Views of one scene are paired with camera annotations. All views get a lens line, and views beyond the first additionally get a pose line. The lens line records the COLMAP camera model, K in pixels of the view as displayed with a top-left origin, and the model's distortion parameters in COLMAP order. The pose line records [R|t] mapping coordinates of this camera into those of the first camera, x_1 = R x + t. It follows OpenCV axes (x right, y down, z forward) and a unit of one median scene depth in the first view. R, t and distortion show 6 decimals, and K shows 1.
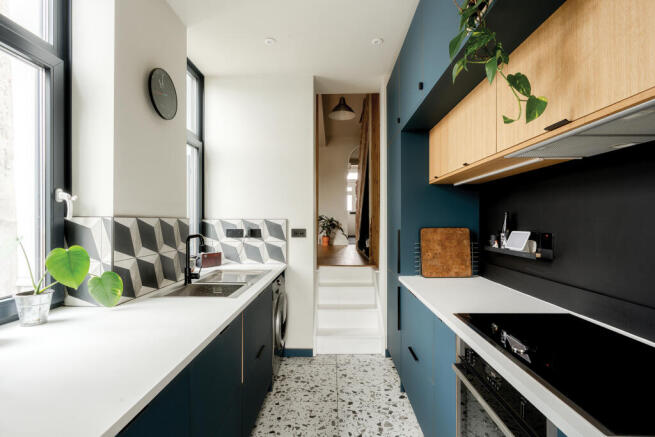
lens RADIAL K [[338.9, 0, 328.2], [0, 338.9, 221.4], [0, 0, 1]] dist [-0.009985, 0.005345]
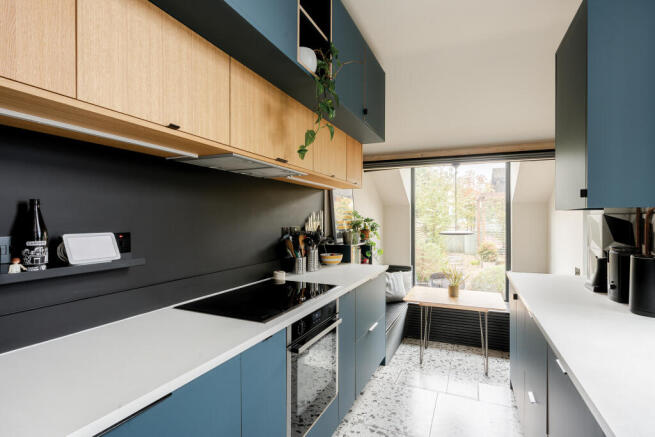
lens RADIAL K [[338.9, 0, 327.7], [0, 338.9, 220.0], [0, 0, 1]] dist [-0.009985, 0.005345]
pose [[-0.919633, 0.002600, 0.392769, -0.147288], [0.000340, 0.999983, -0.005824, 0.012031], [-0.392778, -0.005223, -0.919619, 2.032013]]
